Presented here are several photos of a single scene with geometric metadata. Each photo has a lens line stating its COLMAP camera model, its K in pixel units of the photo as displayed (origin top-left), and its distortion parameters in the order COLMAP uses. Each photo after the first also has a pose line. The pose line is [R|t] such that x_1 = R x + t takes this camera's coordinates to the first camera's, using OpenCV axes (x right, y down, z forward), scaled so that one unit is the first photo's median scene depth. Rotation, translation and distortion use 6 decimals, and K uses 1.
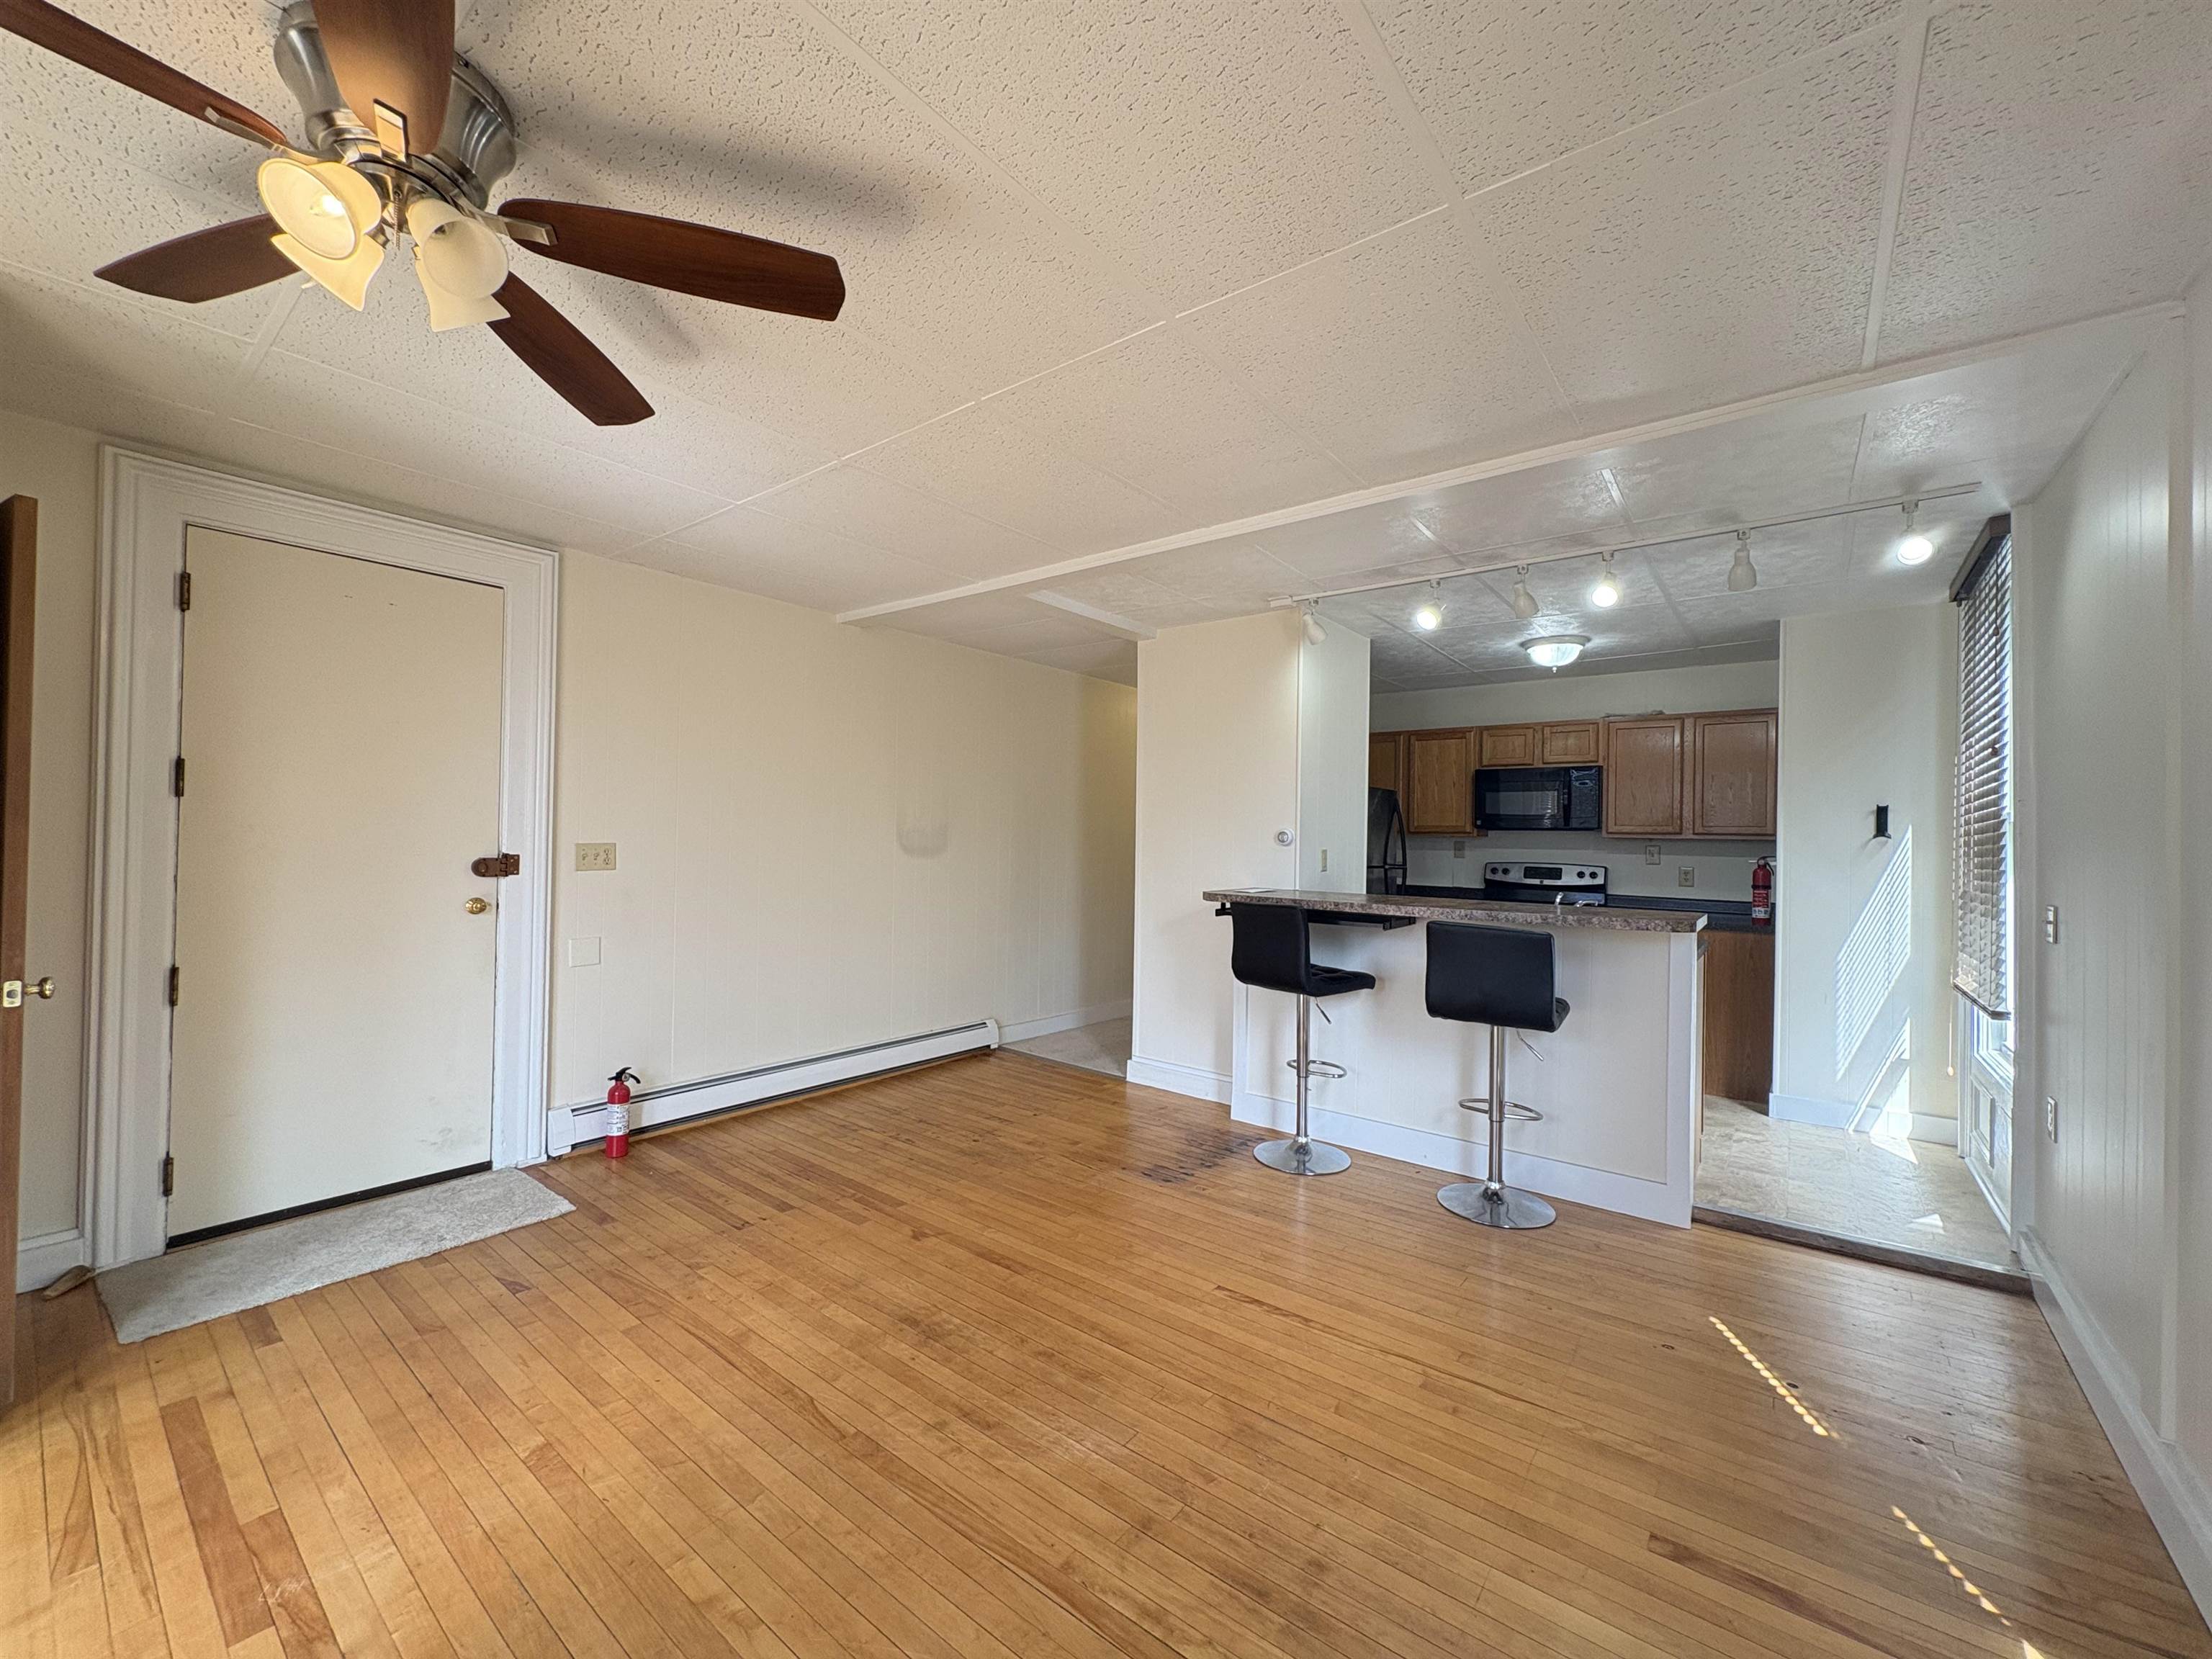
lens RADIAL K [[880.7, 0, 1107.4], [0, 880.7, 829.7], [0, 0, 1]] dist [-0.000667, 0.000052]
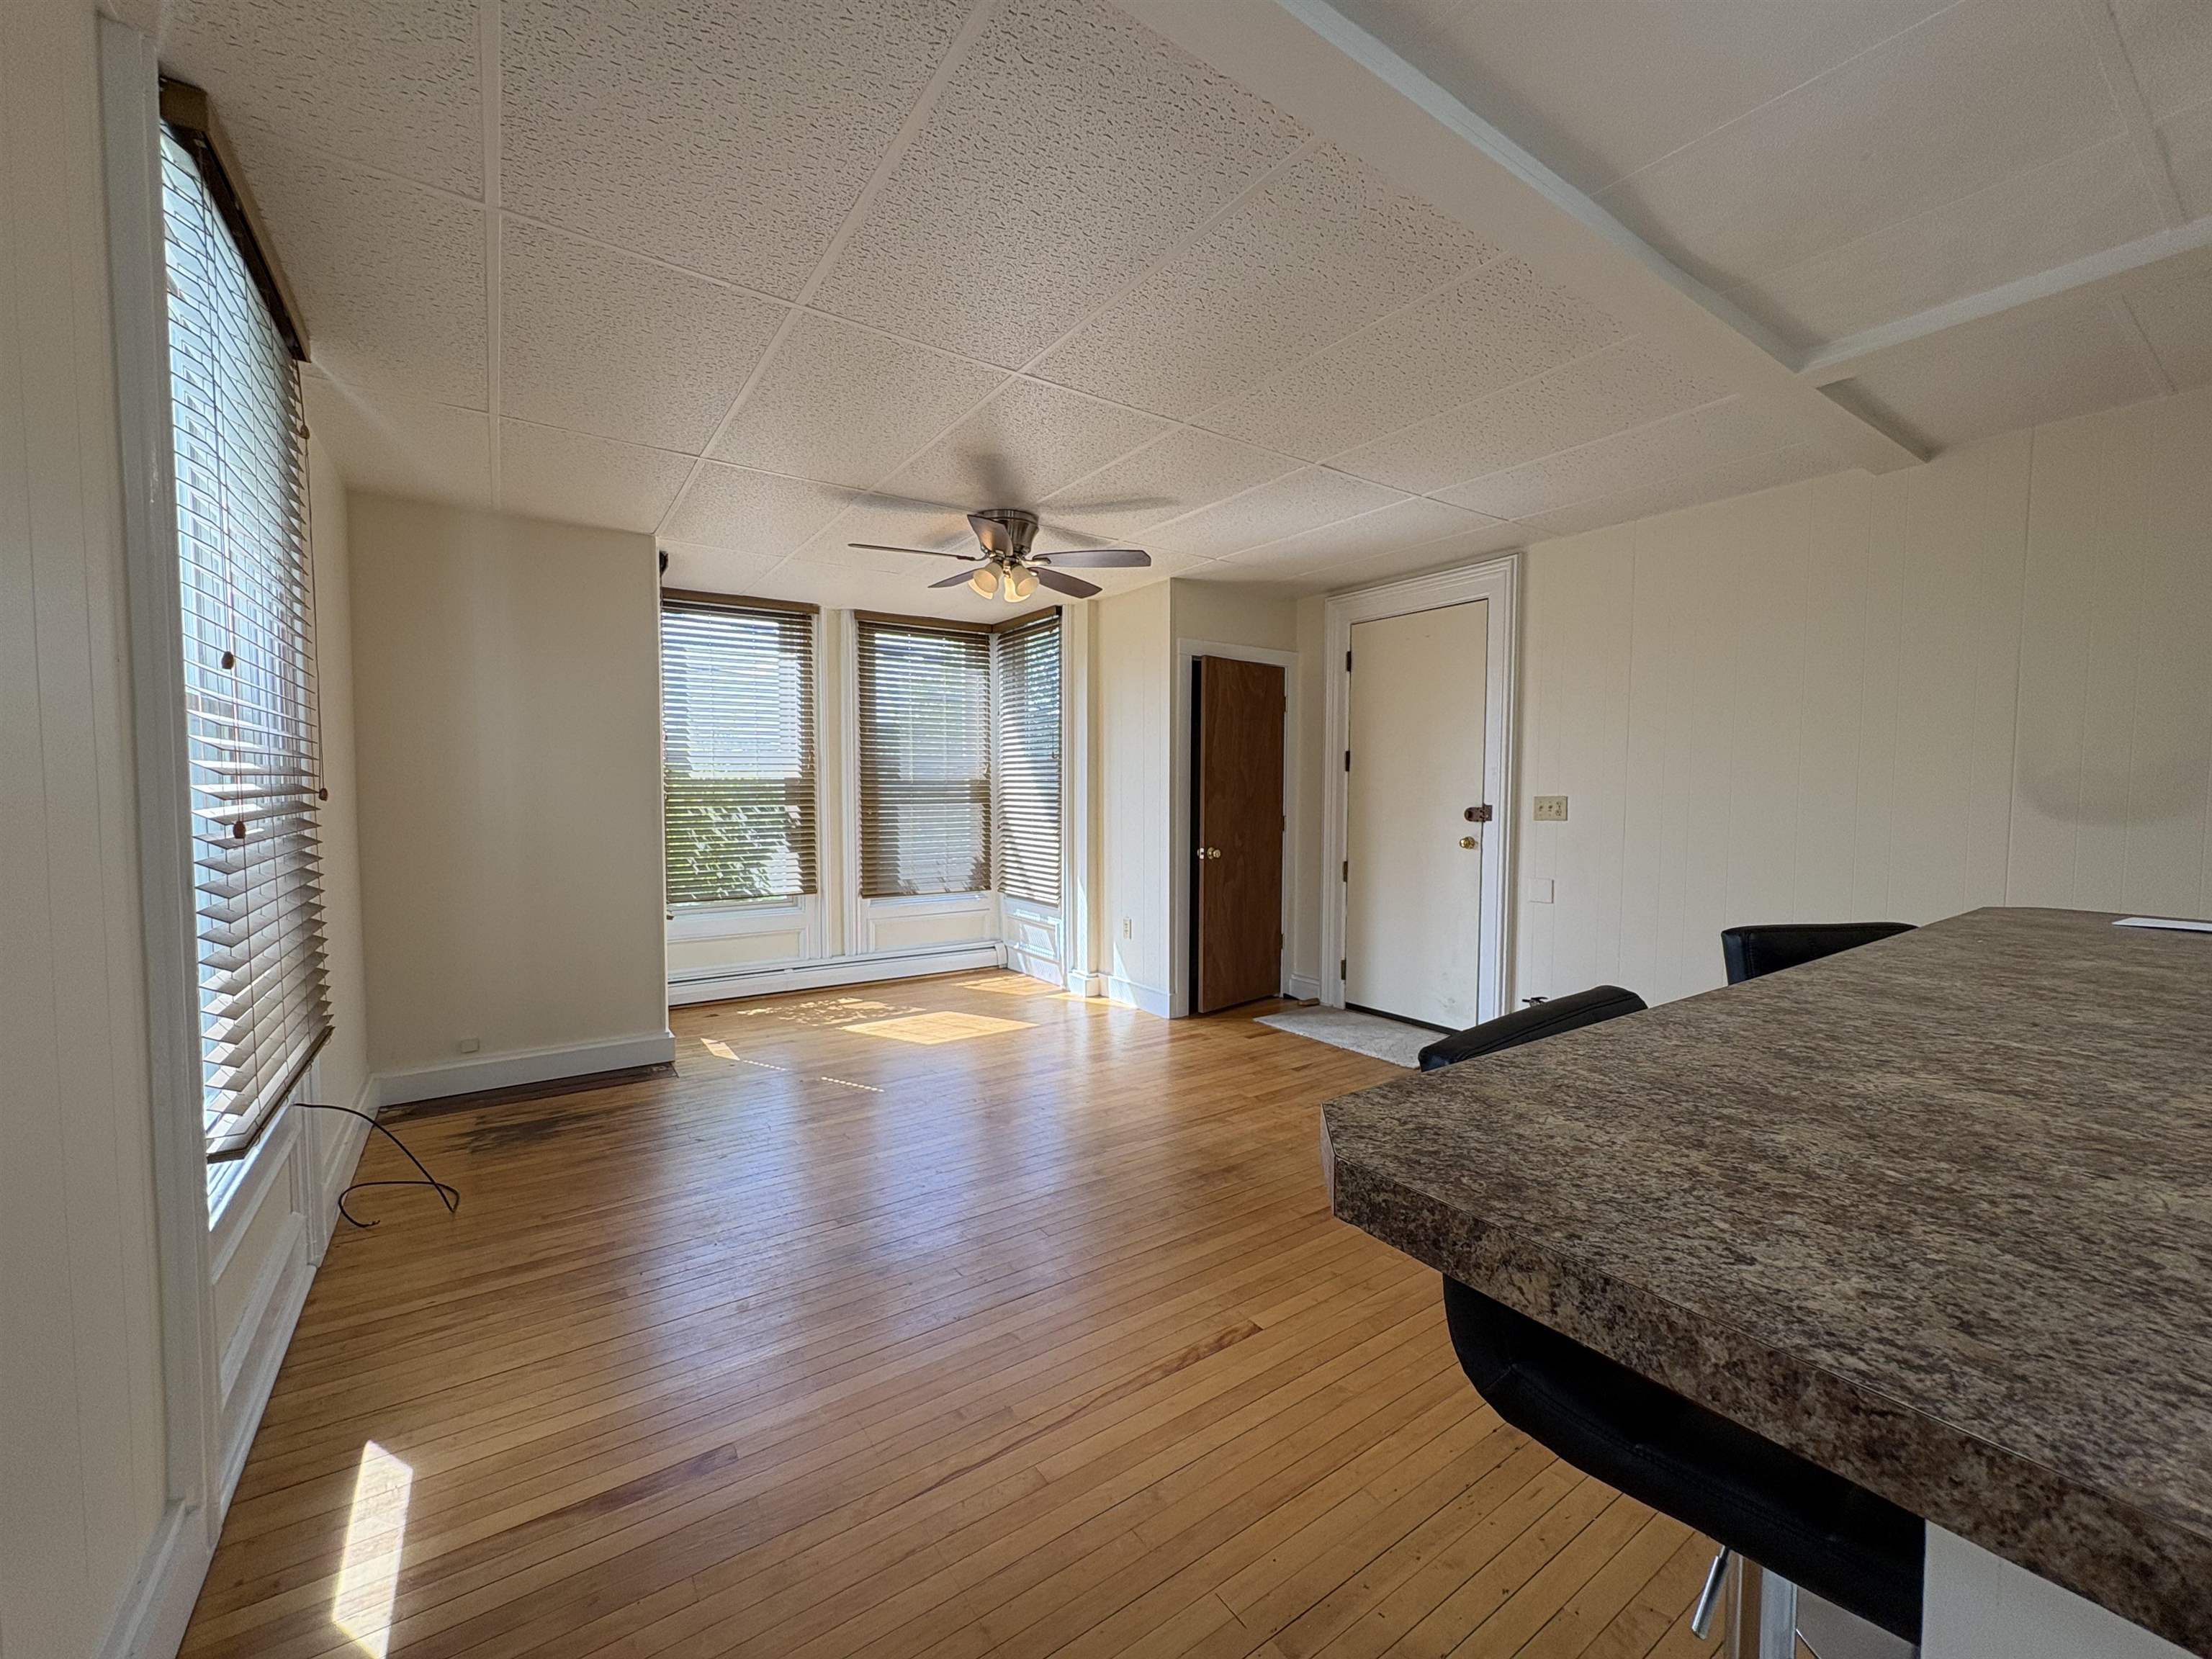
lens RADIAL K [[880.7, 0, 1110.1], [0, 880.7, 830.3], [0, 0, 1]] dist [-0.000667, 0.000052]
pose [[-0.293517, 0.027319, -0.955563, 0.917827], [0.002460, 0.999610, 0.027823, 0.035696], [0.955951, 0.005816, -0.293470, 1.088170]]
